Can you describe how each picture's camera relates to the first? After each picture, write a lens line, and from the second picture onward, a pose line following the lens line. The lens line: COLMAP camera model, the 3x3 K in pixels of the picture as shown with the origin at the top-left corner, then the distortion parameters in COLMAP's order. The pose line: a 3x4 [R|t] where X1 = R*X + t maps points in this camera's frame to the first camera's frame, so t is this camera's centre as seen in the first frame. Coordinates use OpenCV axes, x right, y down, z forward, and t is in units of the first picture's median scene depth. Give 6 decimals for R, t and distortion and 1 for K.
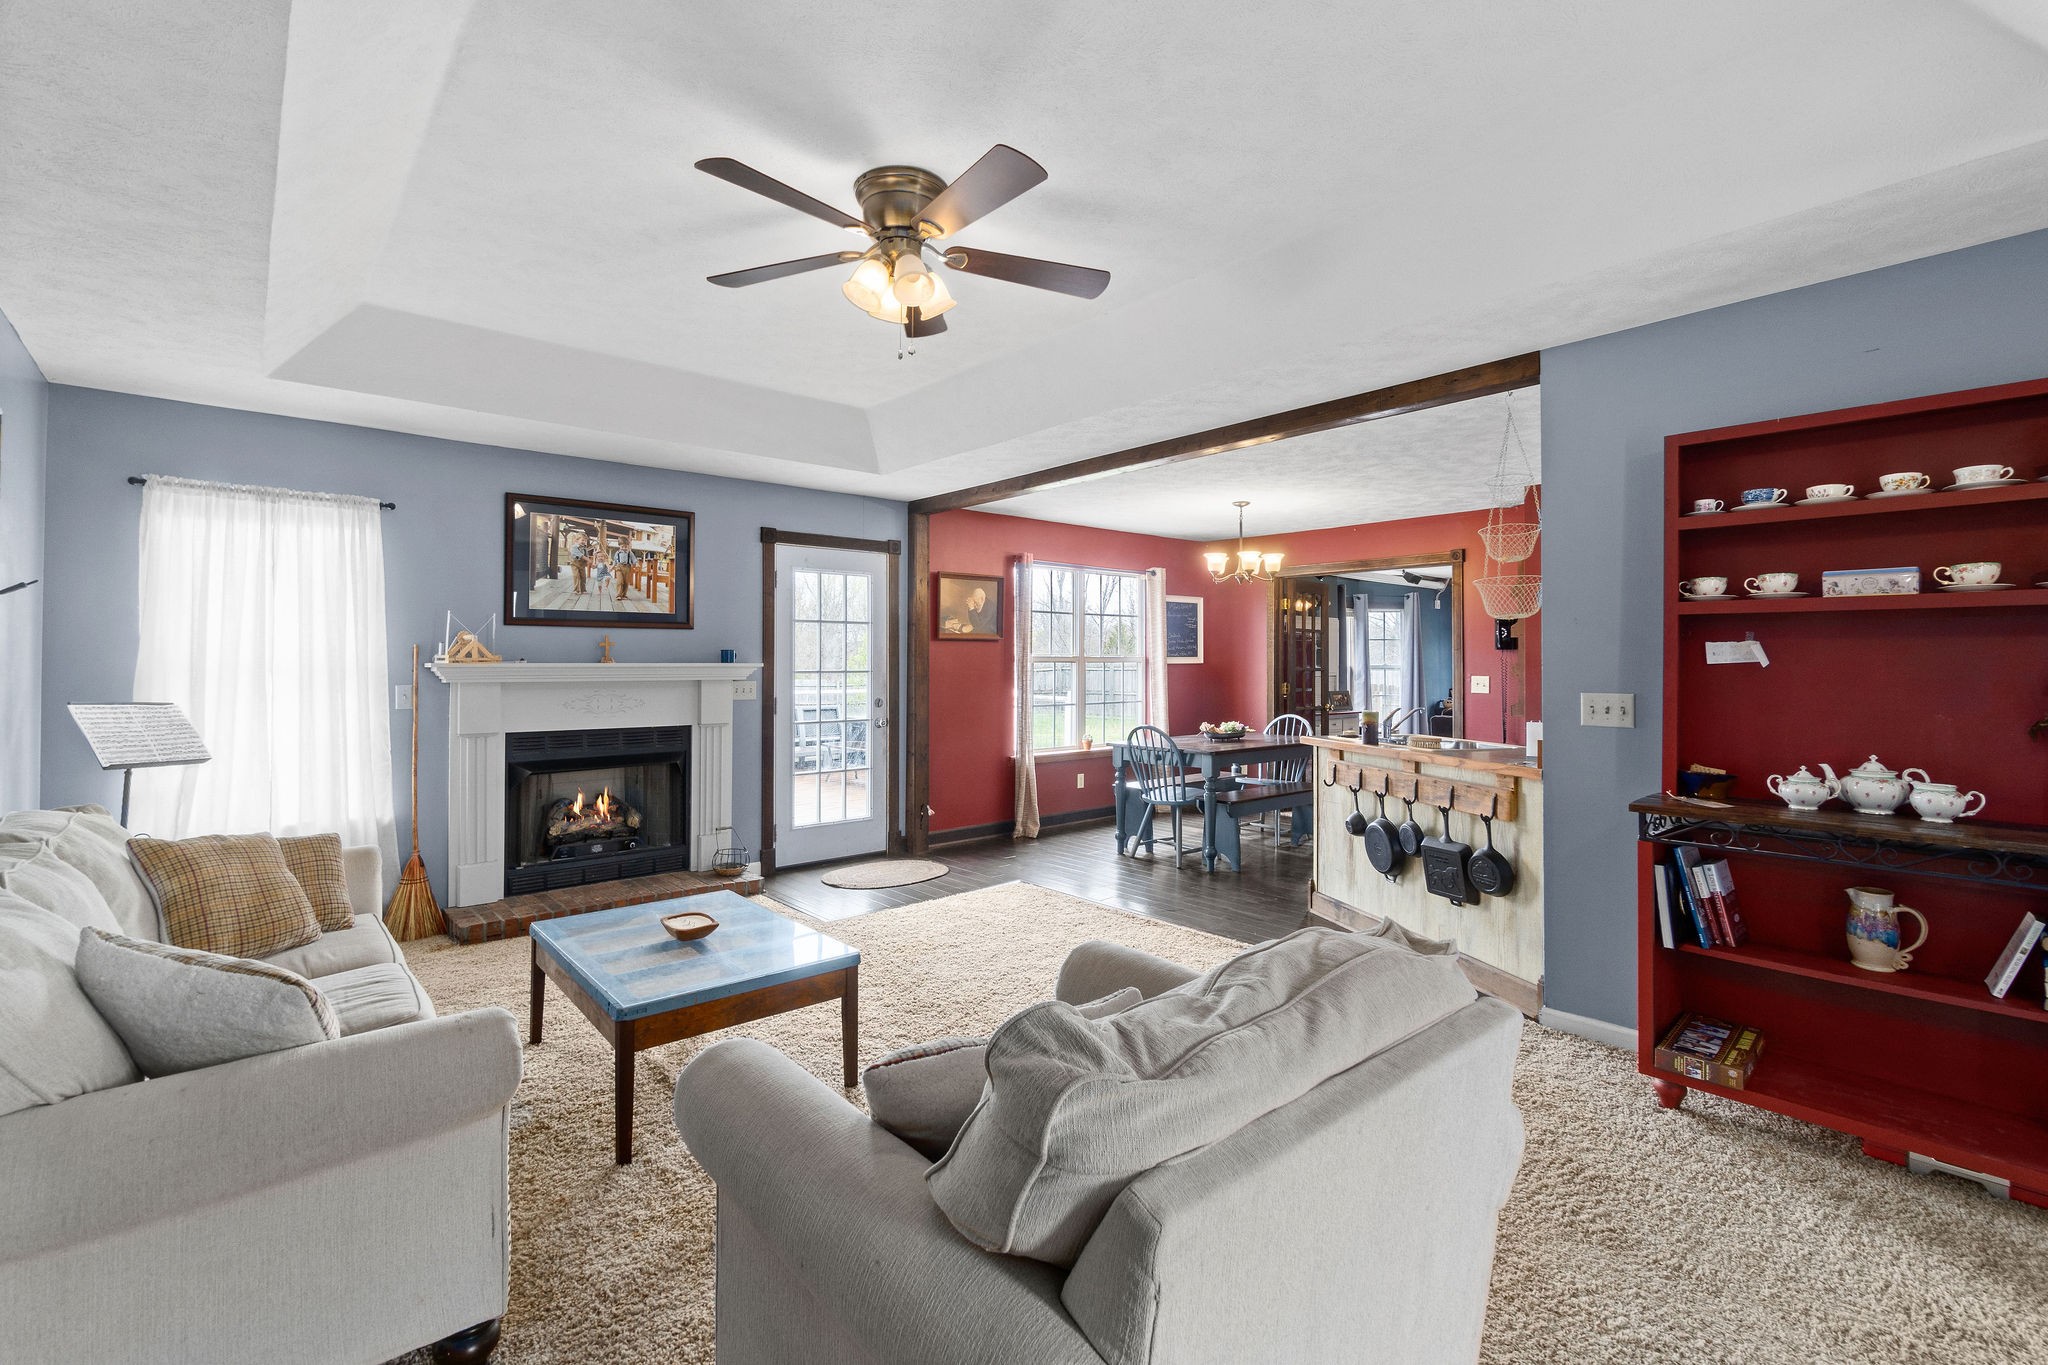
lens RADIAL K [[901.3, 0, 1006.0], [0, 901.3, 649.8], [0, 0, 1]] dist [-0.002425, -0.000254]
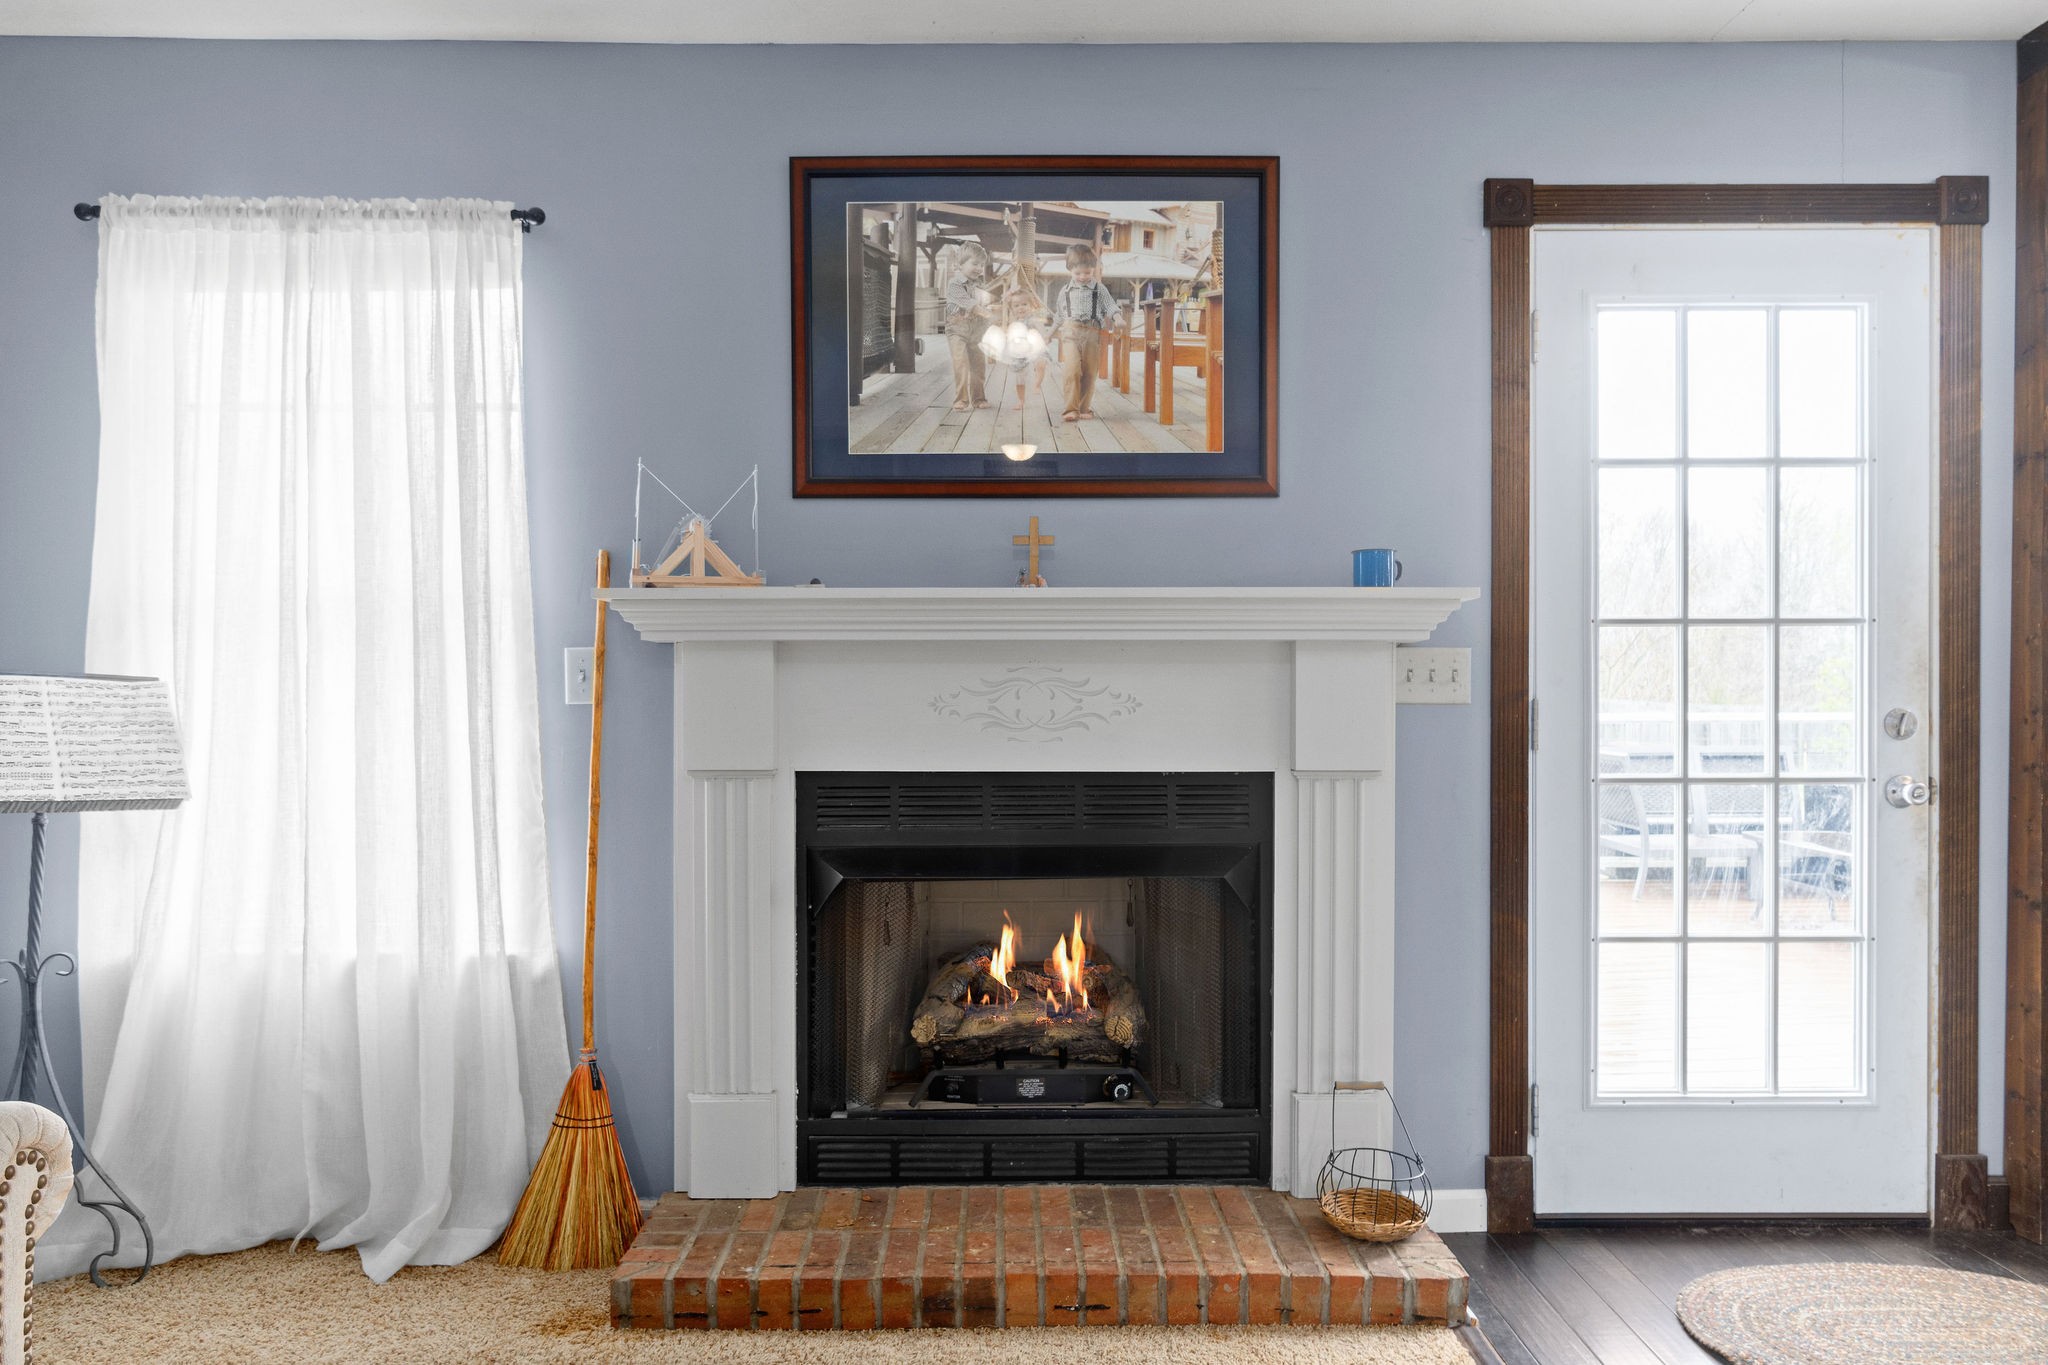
lens RADIAL K [[1406.3, 0, 1010.9], [0, 1406.3, 691.9], [0, 0, 1]] dist [-0.003321, 0.001287]
pose [[0.768402, 0.003855, -0.639956, -0.082132], [0.011273, 0.999745, 0.019558, 0.042322], [0.639869, -0.022242, 0.768162, 0.535476]]
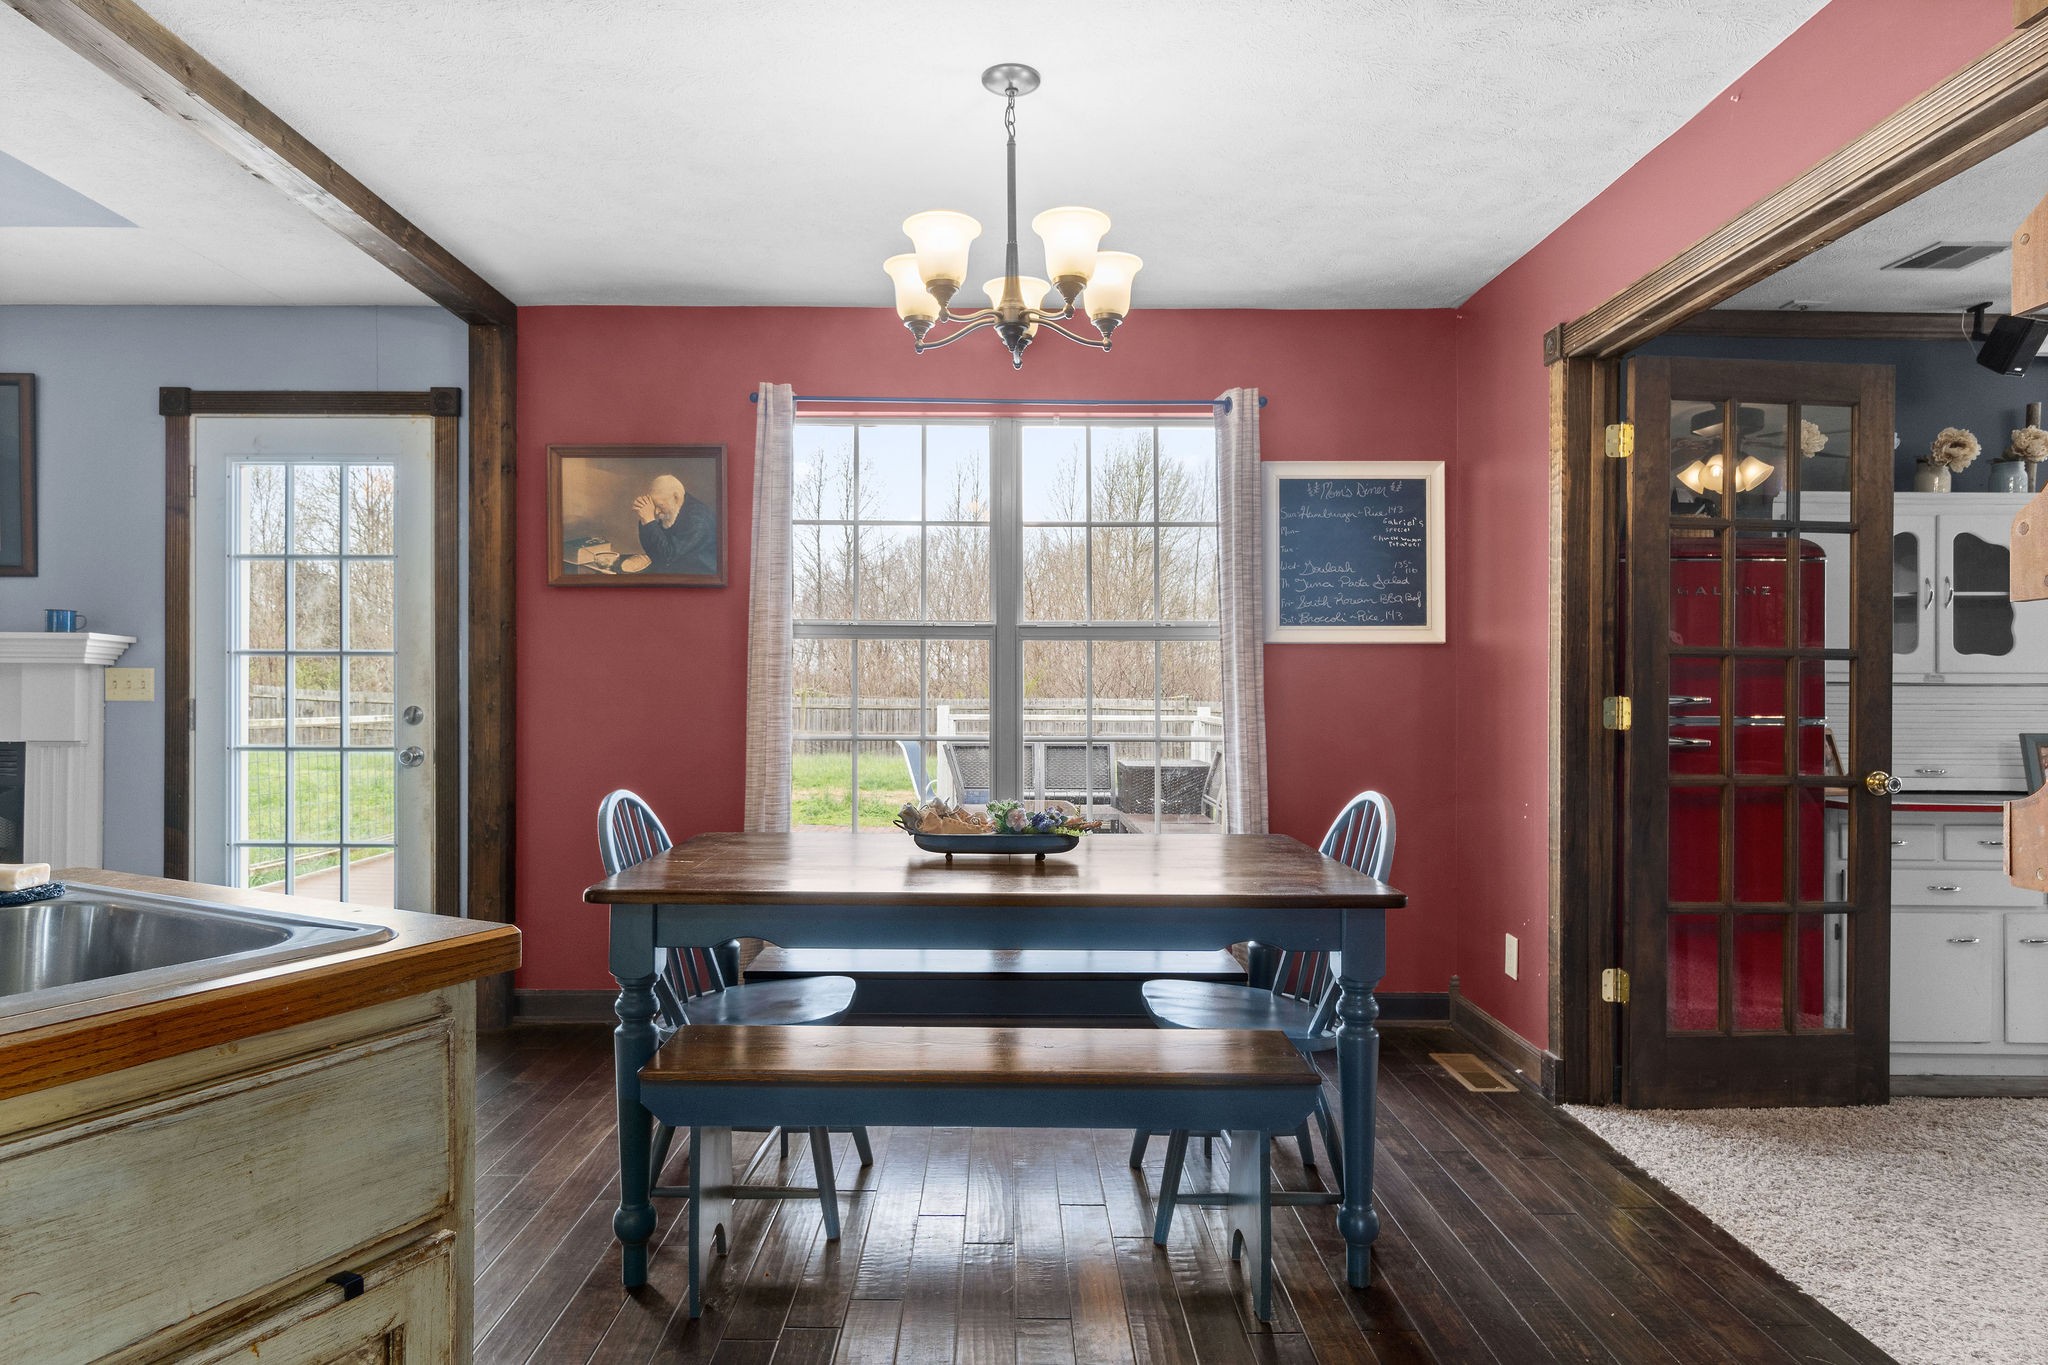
lens RADIAL K [[1204.8, 0, 1001.6], [0, 1204.8, 684.7], [0, 0, 1]] dist [-0.000316, 0.000754]
pose [[0.760052, 0.002821, -0.649856, 0.651645], [0.003710, 0.999955, 0.008680, 0.044154], [0.649851, -0.009009, 0.760008, 0.842715]]
